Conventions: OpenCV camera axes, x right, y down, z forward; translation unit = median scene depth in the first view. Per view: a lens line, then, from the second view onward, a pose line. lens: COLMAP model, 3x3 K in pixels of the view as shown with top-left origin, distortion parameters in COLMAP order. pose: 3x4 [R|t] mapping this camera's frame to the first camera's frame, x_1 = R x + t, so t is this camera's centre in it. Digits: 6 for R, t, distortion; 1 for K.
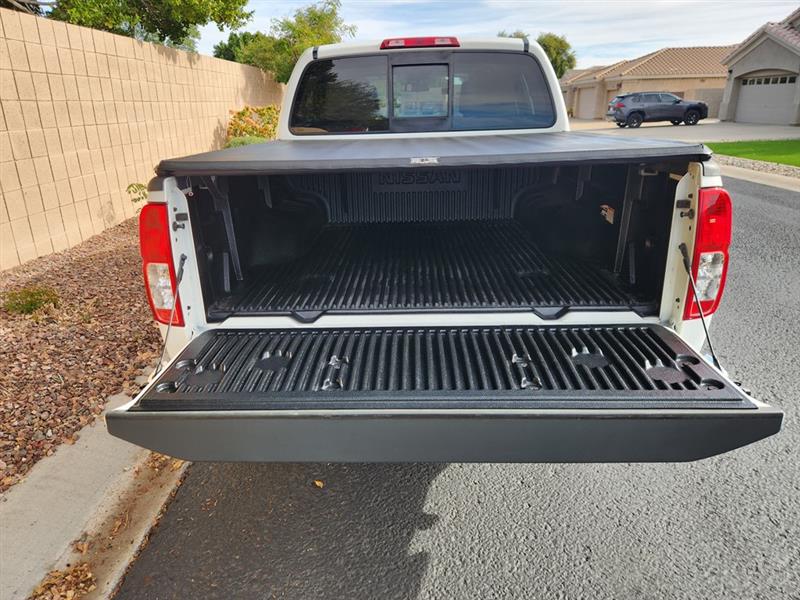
lens RADIAL K [[539.7, 0, 394.4], [0, 539.7, 295.2], [0, 0, 1]] dist [0.065930, -0.059858]
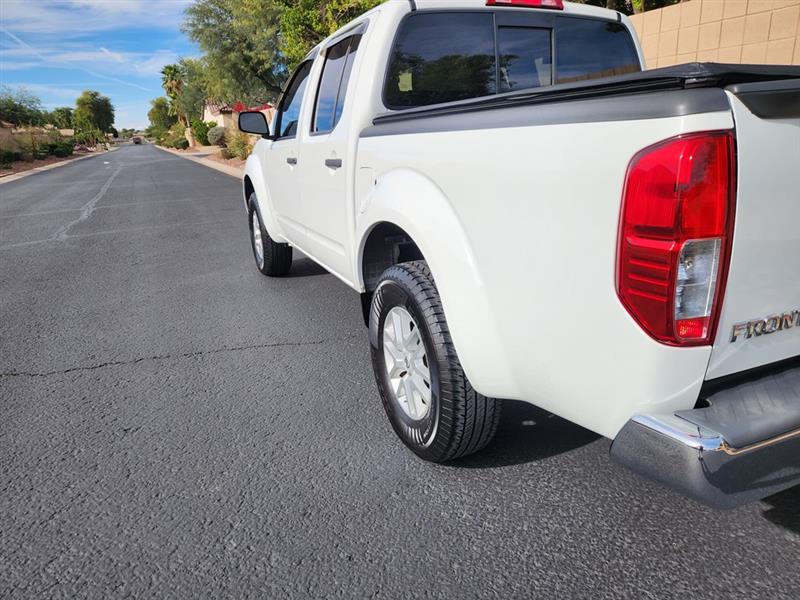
lens RADIAL K [[539.7, 0, 394.4], [0, 539.7, 295.2], [0, 0, 1]] dist [0.065930, -0.059858]
pose [[0.895569, -0.128300, 0.426023, -0.557595], [0.153252, 0.987880, -0.024653, -0.020474], [-0.417697, 0.087367, 0.904376, 0.352757]]
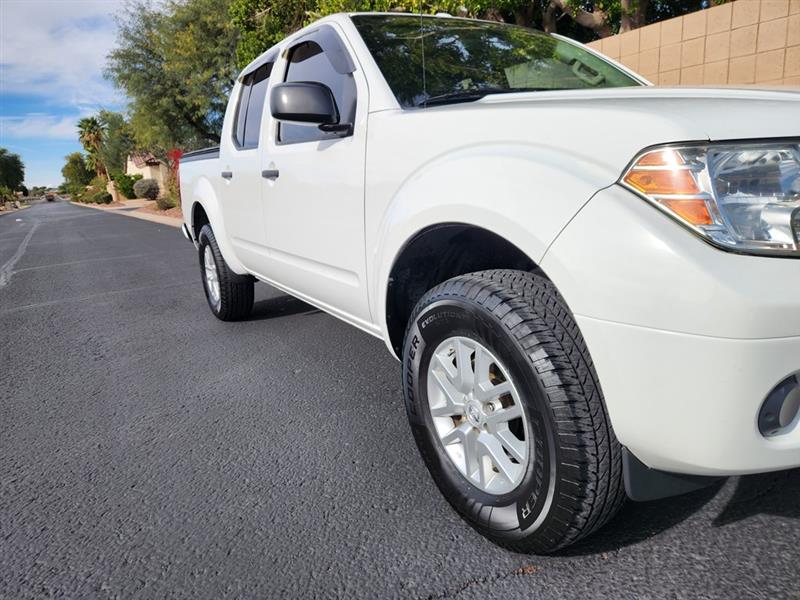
lens RADIAL K [[533.8, 0, 376.3], [0, 533.8, 303.2], [0, 0, 1]] dist [0.066232, -0.061027]
pose [[0.839196, -0.139350, 0.525672, -0.639926], [0.210349, 0.974553, -0.077463, -0.209704], [-0.501501, 0.175581, 0.847153, 1.111421]]
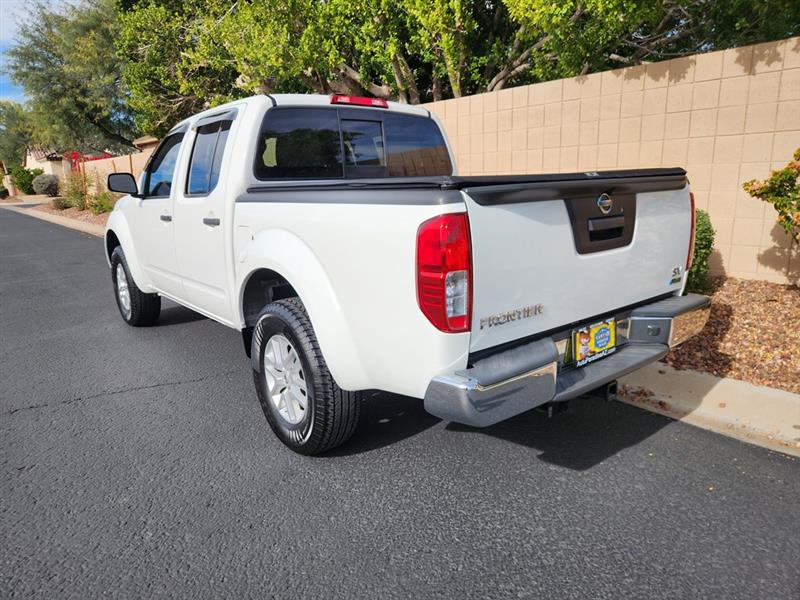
lens RADIAL K [[541.7, 0, 400.0], [0, 541.7, 300.0], [0, 0, 1]] dist [0.068457, -0.057179]
pose [[0.746061, -0.134538, 0.652145, -0.683366], [0.221022, 0.973885, -0.051938, 0.013853], [-0.628126, 0.182887, 0.756313, 0.168024]]
